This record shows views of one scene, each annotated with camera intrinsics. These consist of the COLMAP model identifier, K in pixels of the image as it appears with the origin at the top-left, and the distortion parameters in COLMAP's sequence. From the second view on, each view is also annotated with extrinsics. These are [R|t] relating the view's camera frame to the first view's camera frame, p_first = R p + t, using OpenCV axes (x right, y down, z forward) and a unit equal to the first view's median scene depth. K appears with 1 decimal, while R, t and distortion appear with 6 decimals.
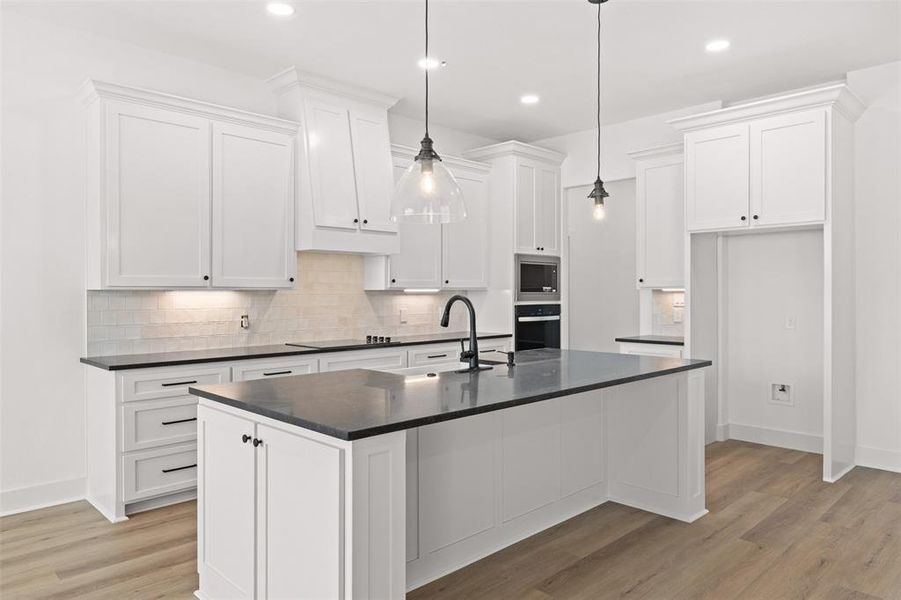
lens RADIAL K [[599.5, 0, 450.5], [0, 599.5, 300.0], [0, 0, 1]] dist [0.000465, -0.000798]
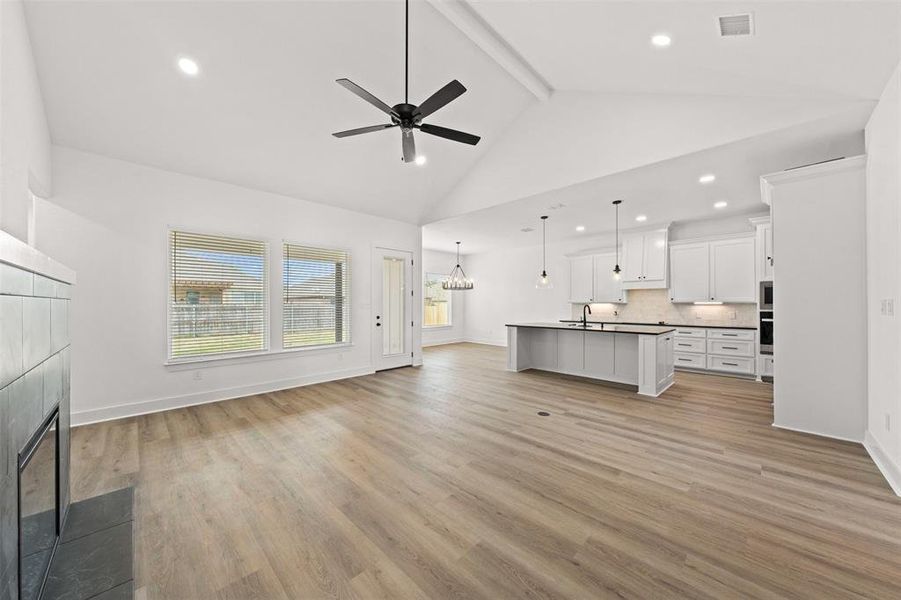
lens RADIAL K [[317.5, 0, 450.6], [0, 317.5, 303.2], [0, 0, 1]] dist [-0.000143, -0.000086]
pose [[0.006879, -0.000910, -0.999976, 1.293664], [-0.012532, 0.999921, -0.000996, -0.004460], [0.999898, 0.012538, 0.006867, 0.133346]]
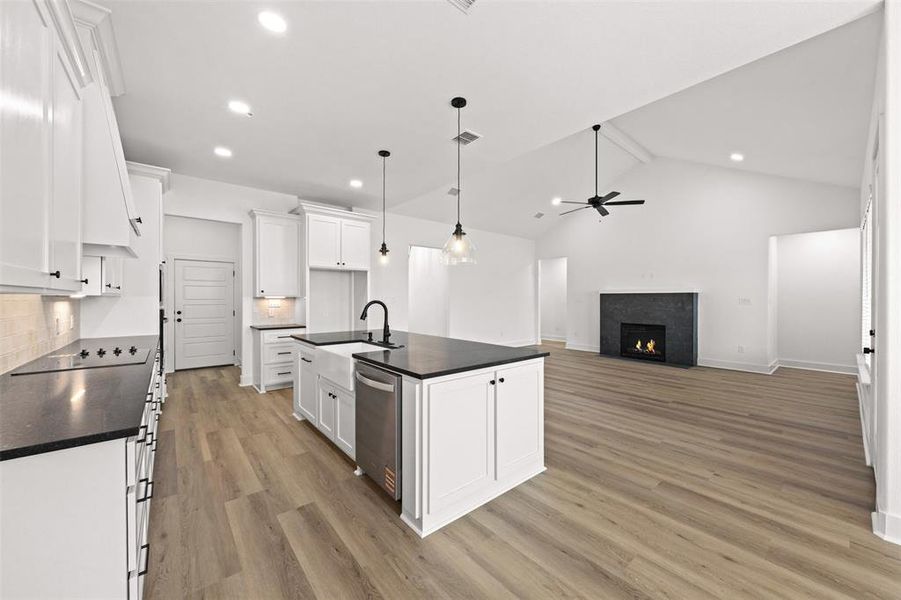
lens RADIAL K [[336.9, 0, 453.0], [0, 336.9, 300.3], [0, 0, 1]] dist [-0.000106, 0.000096]
pose [[0.072395, -0.002211, 0.997374, -0.637042], [0.010500, 0.999944, 0.001455, -0.005028], [-0.997321, 0.010367, 0.072414, 0.498282]]
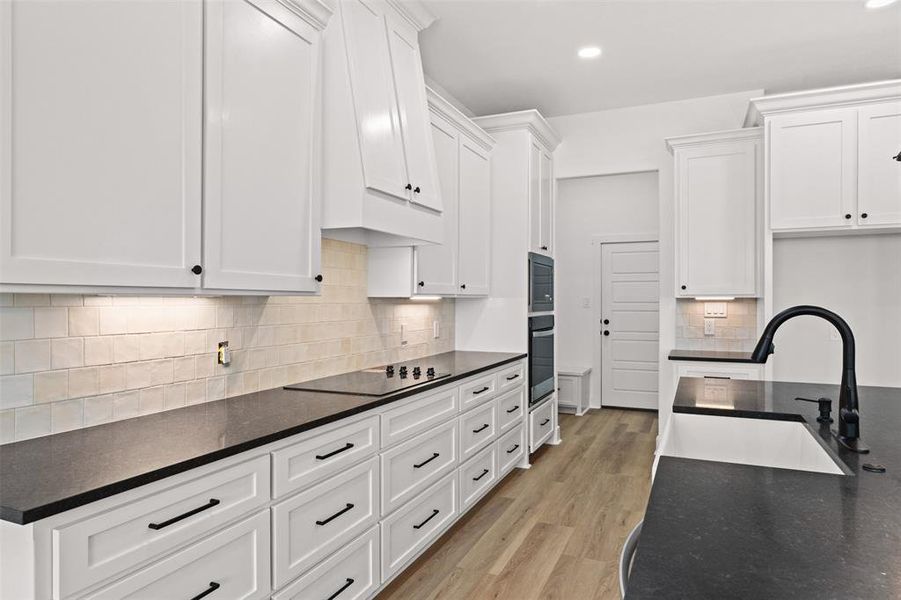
lens RADIAL K [[559.7, 0, 450.5], [0, 559.7, 300.0], [0, 0, 1]] dist [0.009354, 0.000729]
pose [[0.928031, 0.002810, 0.372492, -0.340570], [0.002164, 0.999914, -0.012933, -0.005538], [-0.372497, 0.012808, 0.927945, 0.443253]]
